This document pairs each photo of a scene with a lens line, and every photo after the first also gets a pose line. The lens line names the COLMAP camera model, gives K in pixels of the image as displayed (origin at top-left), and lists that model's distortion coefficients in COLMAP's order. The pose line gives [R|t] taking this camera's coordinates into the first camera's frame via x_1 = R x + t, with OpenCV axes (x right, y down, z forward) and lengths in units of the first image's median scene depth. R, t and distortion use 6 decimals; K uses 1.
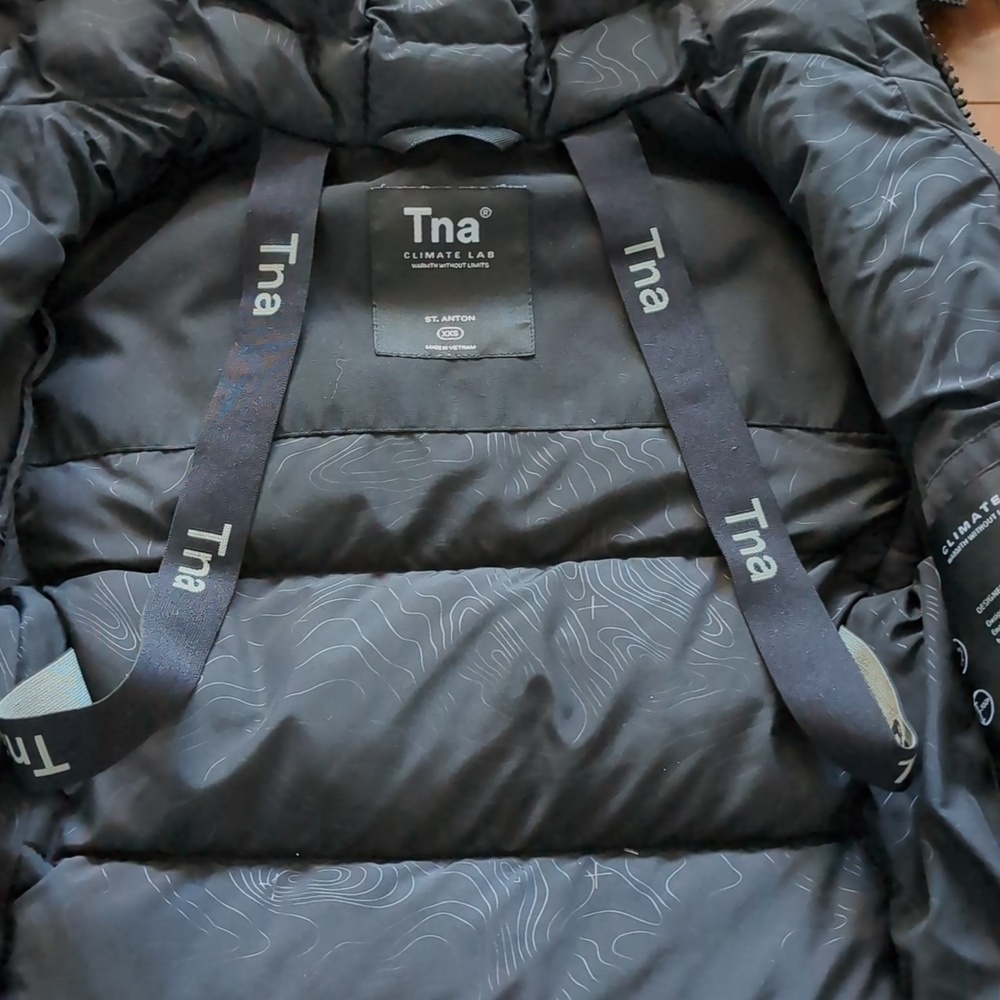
lens RADIAL K [[2660.3, 0, 504.0], [0, 2660.3, 497.6], [0, 0, 1]] dist [0.171533, 0.000000]
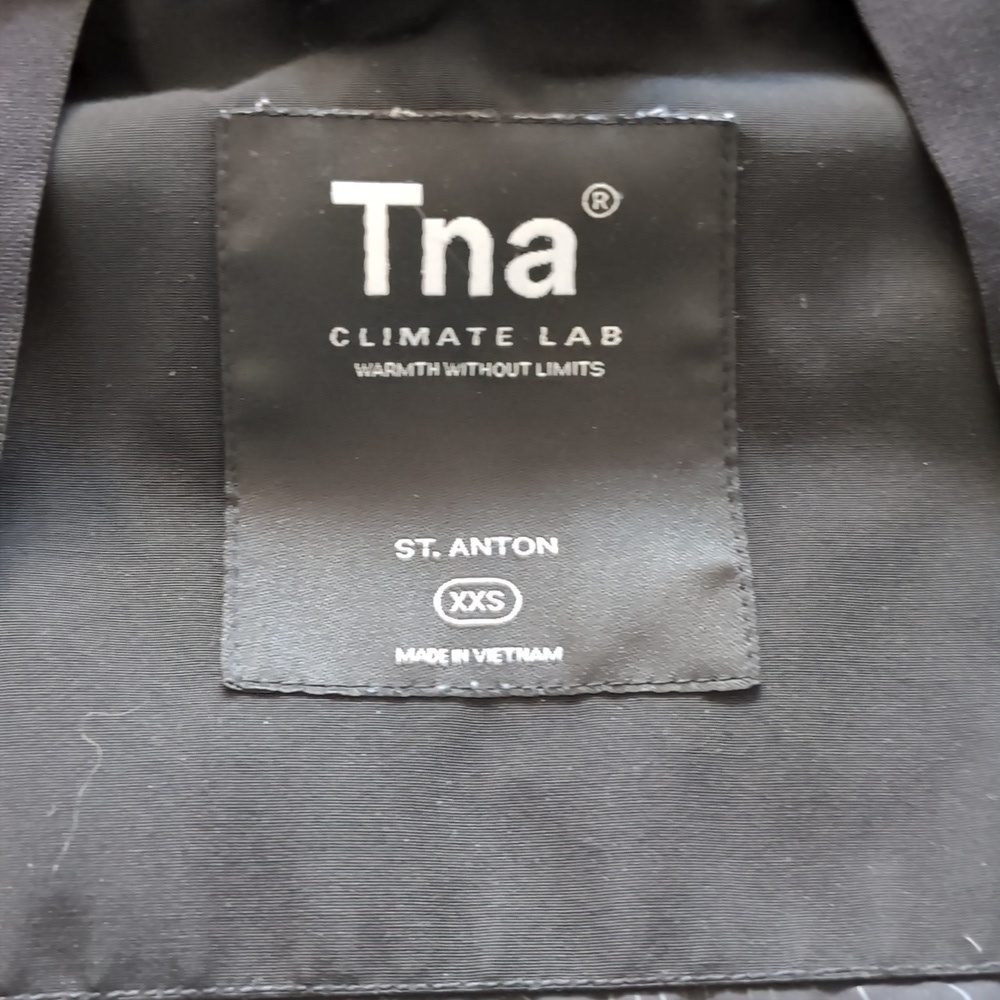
lens RADIAL K [[2660.3, 0, 494.9], [0, 2660.3, 502.7], [0, 0, 1]] dist [0.171533, 0.000000]
pose [[0.999790, 0.018859, 0.008071, -0.020754], [-0.019214, 0.998740, 0.046362, -0.086343], [-0.007186, -0.046507, 0.998892, 0.693965]]
